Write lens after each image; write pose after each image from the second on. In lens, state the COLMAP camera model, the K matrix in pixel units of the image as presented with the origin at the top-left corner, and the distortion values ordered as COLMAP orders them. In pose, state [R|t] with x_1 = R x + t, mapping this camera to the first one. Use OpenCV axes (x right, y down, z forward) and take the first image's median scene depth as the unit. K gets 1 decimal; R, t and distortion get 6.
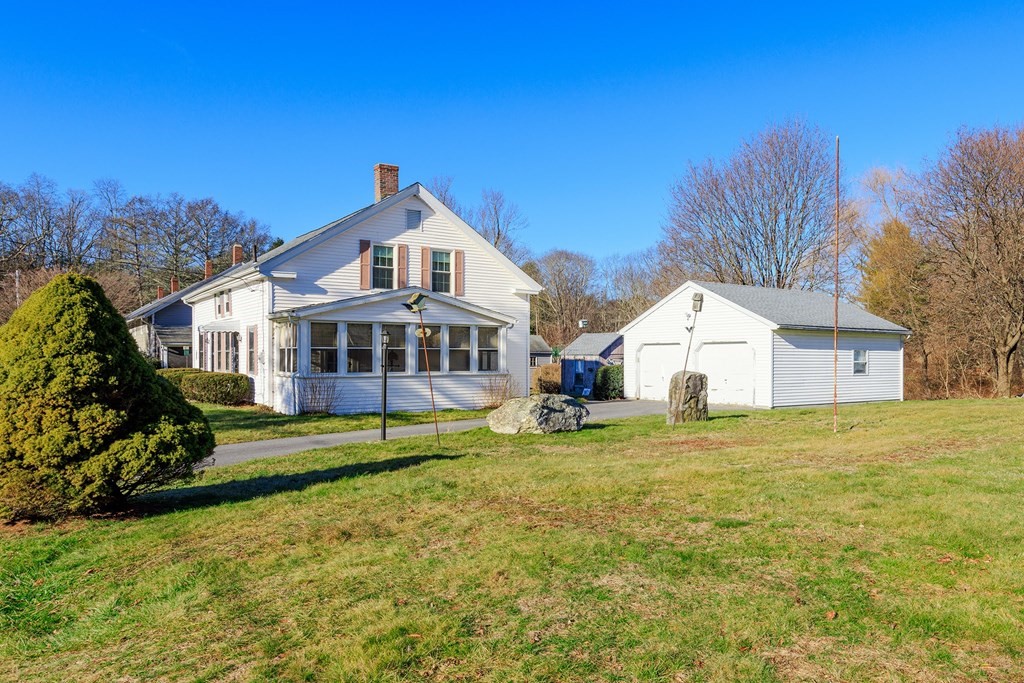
lens RADIAL K [[702.6, 0, 557.9], [0, 702.6, 326.3], [0, 0, 1]] dist [0.032825, -0.001293]
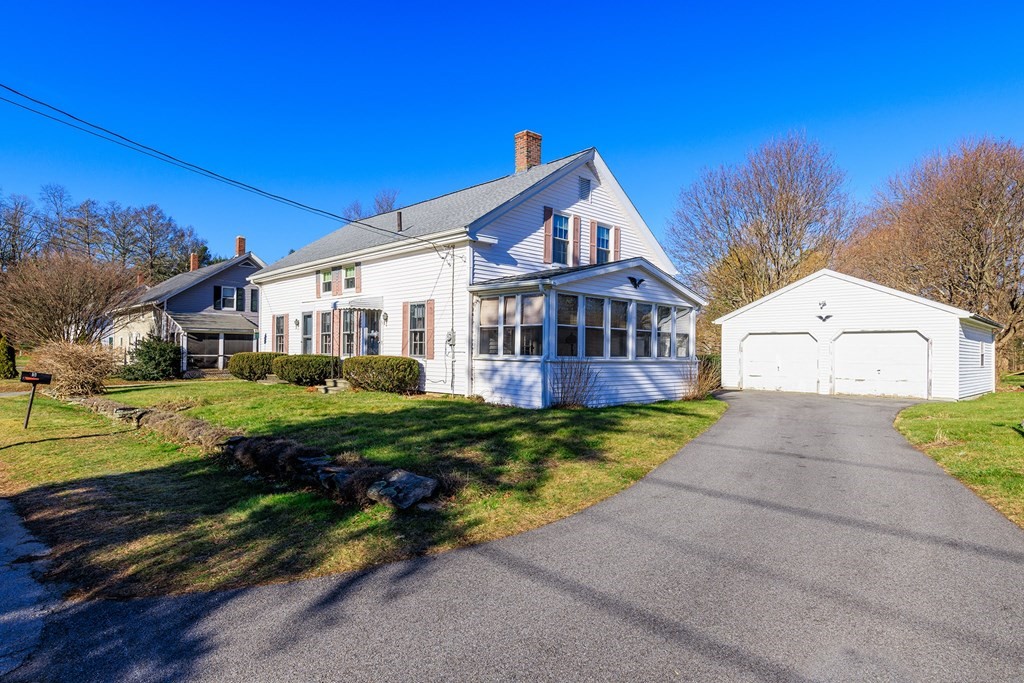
lens RADIAL K [[567.1, 0, 489.0], [0, 567.1, 326.6], [0, 0, 1]] dist [0.004276, 0.001354]
pose [[0.993223, 0.017650, 0.114879, -0.422299], [-0.017424, 0.999844, -0.002971, 0.030069], [-0.114913, 0.000949, 0.993375, 0.301973]]
